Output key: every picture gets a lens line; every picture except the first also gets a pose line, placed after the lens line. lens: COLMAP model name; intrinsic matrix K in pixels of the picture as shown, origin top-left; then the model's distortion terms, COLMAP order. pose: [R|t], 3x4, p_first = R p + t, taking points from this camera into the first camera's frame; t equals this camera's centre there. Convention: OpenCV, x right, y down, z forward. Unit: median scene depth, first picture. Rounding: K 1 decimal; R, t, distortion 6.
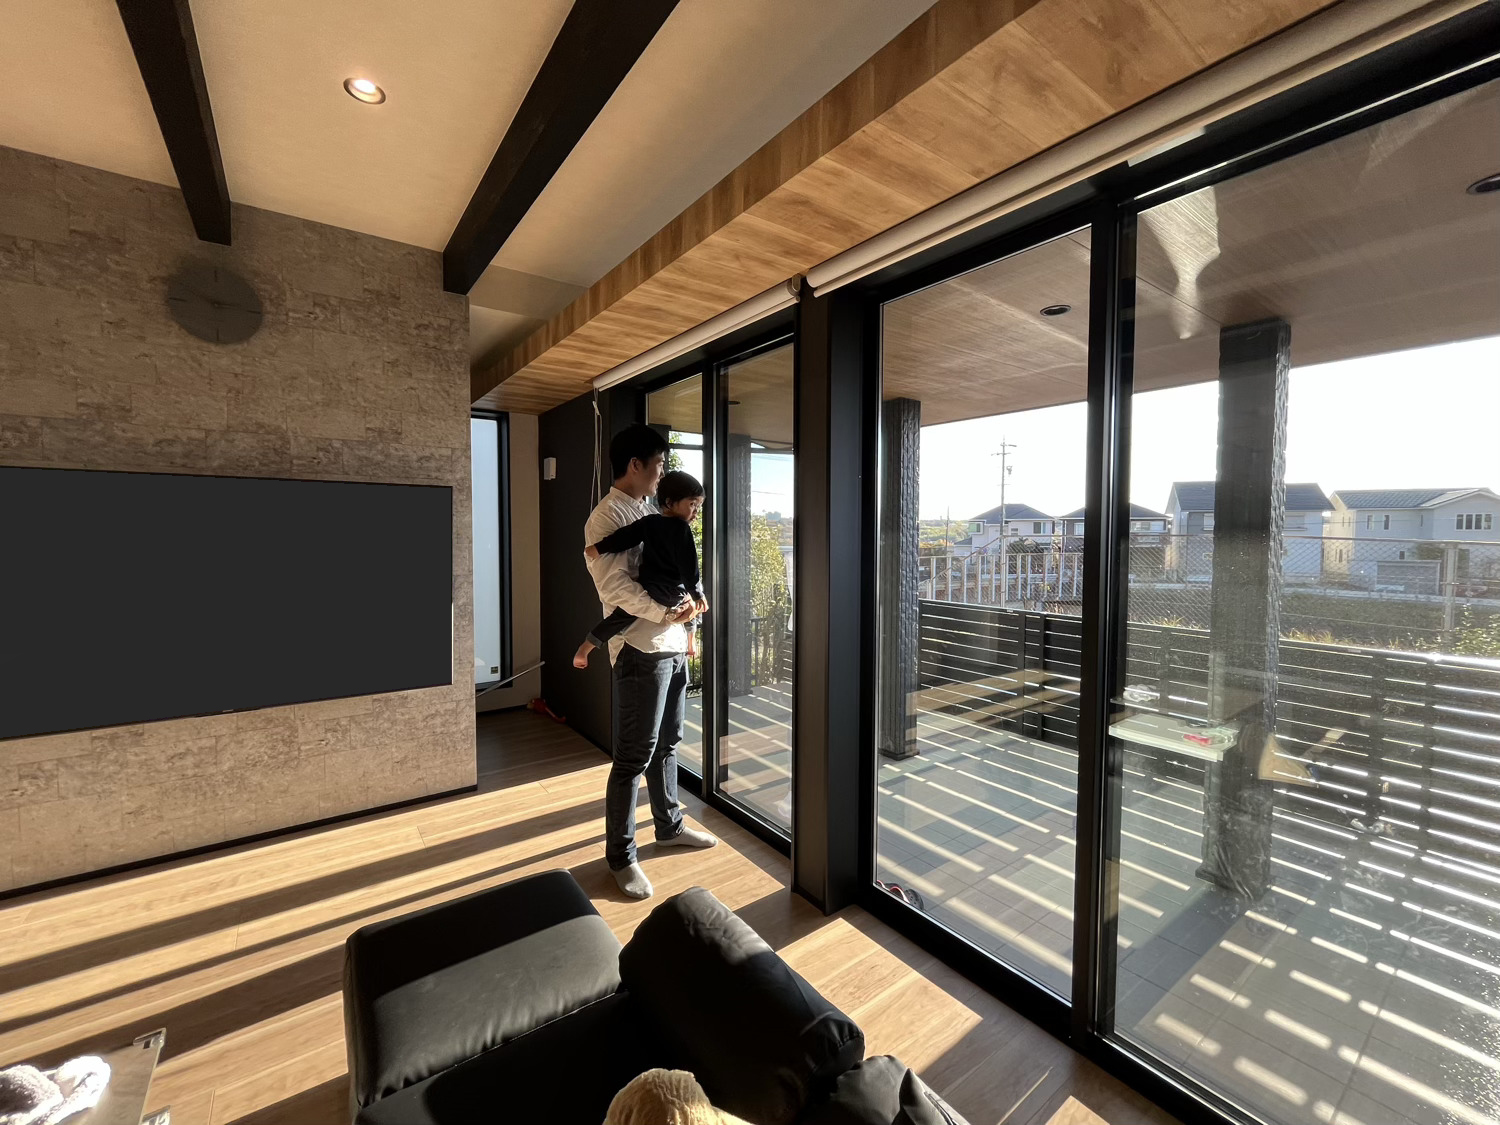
lens RADIAL K [[617.6, 0, 749.6], [0, 617.6, 555.0], [0, 0, 1]] dist [0.002591, -0.000154]
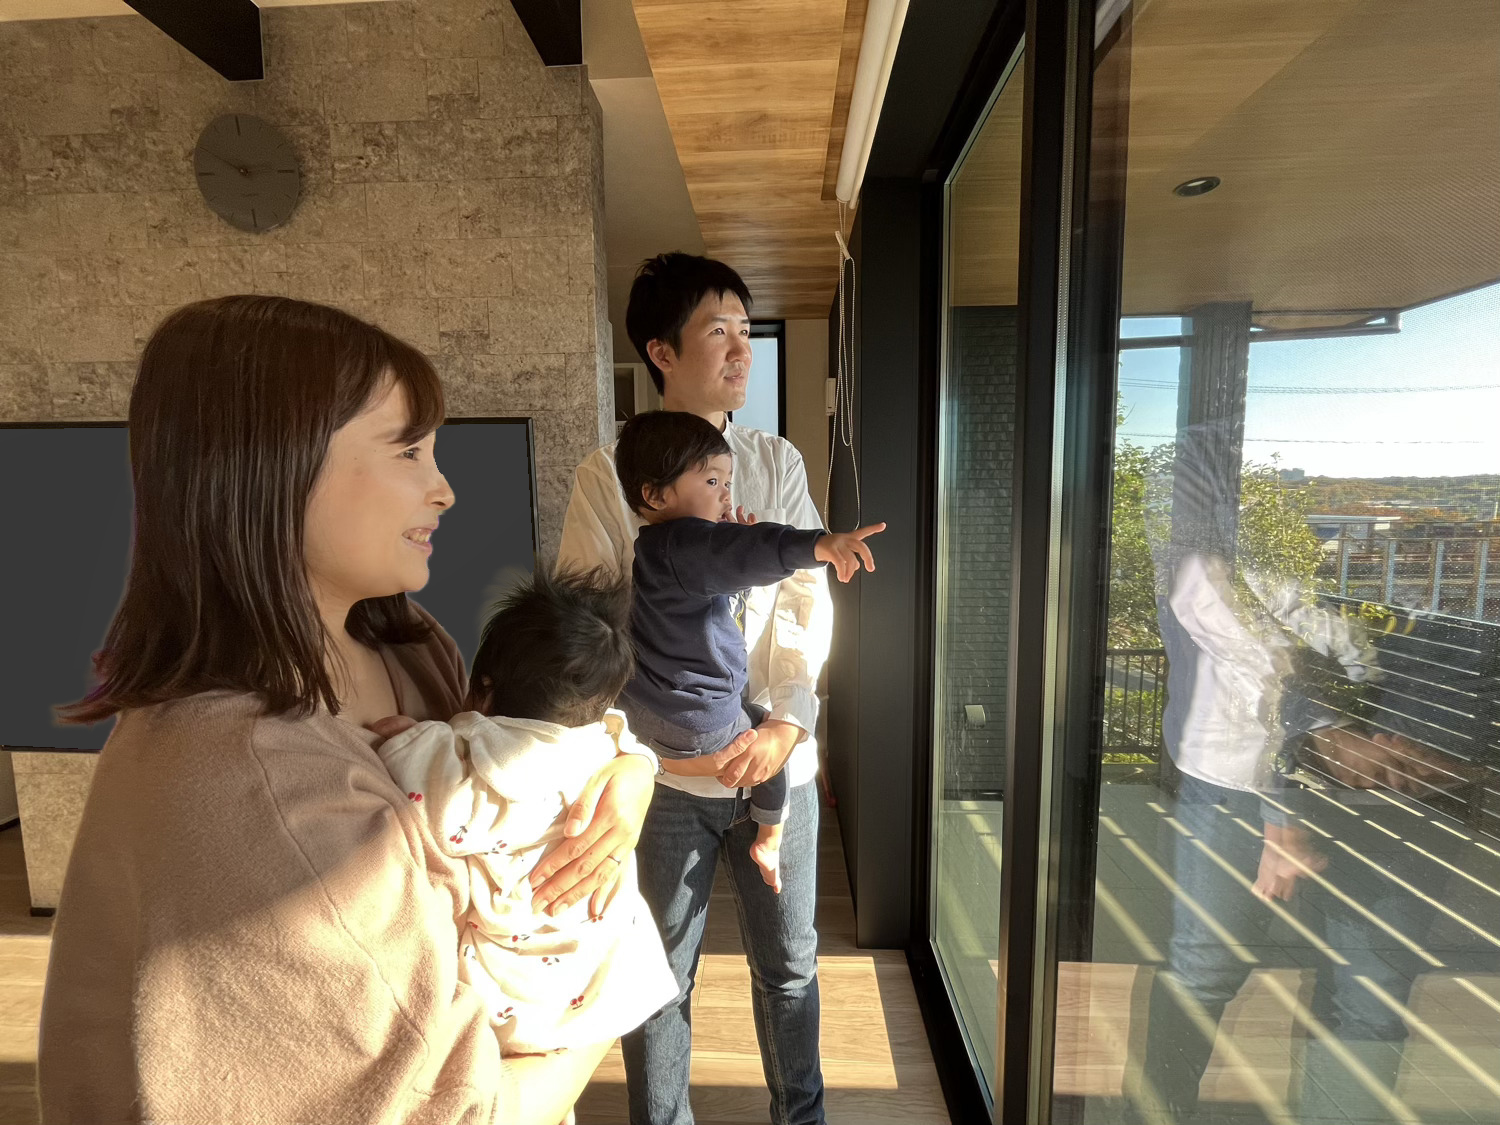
lens RADIAL K [[617.6, 0, 746.5], [0, 617.6, 559.6], [0, 0, 1]] dist [0.002591, -0.000154]
pose [[0.768243, 0.051286, -0.638101, 0.024518], [-0.015207, 0.997966, 0.061900, -0.022537], [0.639978, -0.037851, 0.767461, 0.733629]]
